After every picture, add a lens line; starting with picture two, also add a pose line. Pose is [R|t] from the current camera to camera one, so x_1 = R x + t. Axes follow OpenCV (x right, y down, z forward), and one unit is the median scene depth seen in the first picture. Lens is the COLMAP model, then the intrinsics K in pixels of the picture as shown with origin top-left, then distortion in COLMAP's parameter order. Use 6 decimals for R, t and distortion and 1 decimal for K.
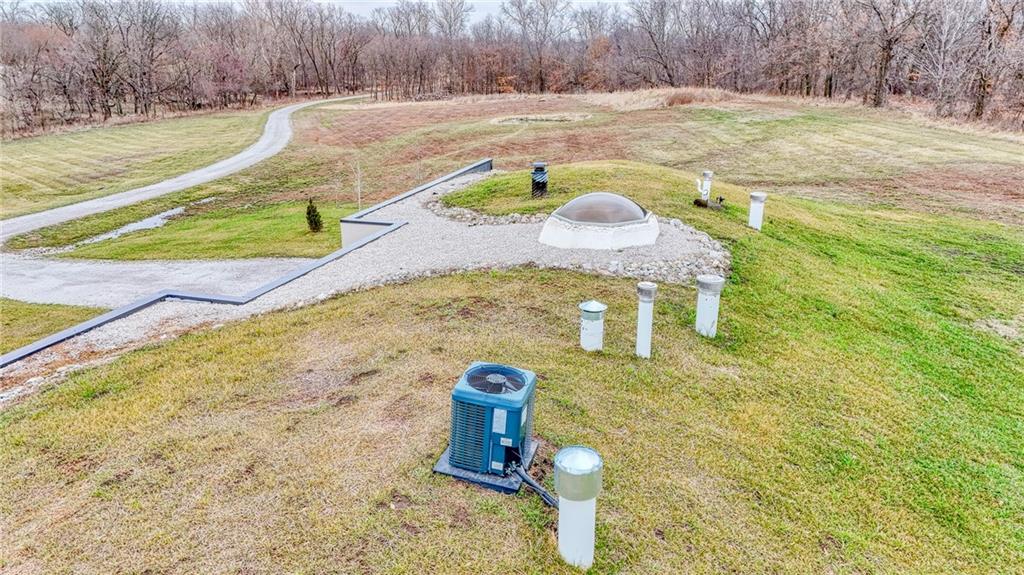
lens RADIAL K [[742.6, 0, 512.0], [0, 742.6, 287.5], [0, 0, 1]] dist [0.143988, -0.197091]
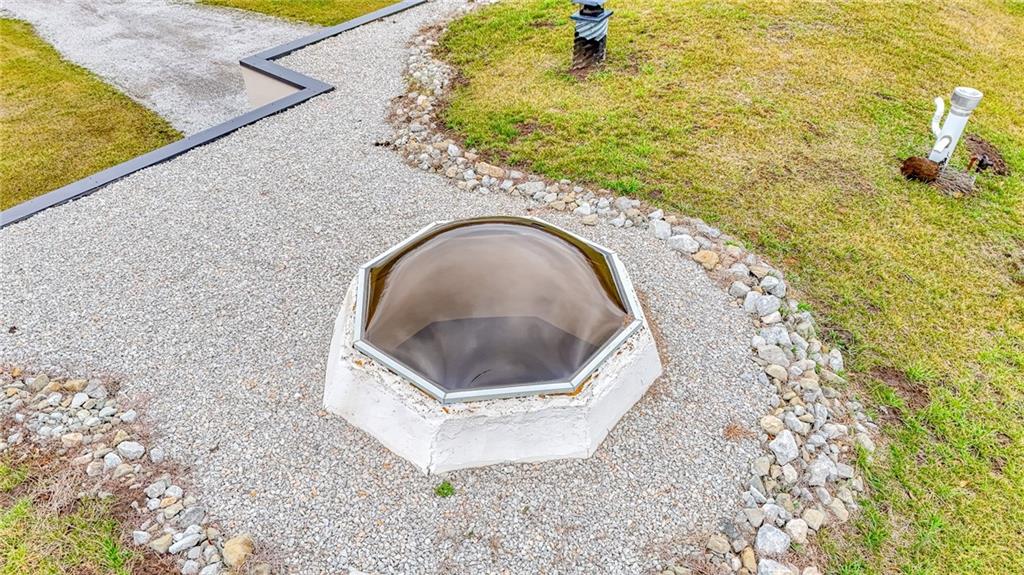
lens RADIAL K [[747.1, 0, 512.0], [0, 747.1, 287.5], [0, 0, 1]] dist [0.074652, -0.058360]
pose [[0.933325, 0.226860, -0.278280, 0.088152], [-0.111977, 0.920348, 0.374727, -0.092064], [0.341125, -0.318581, 0.884387, 0.273217]]
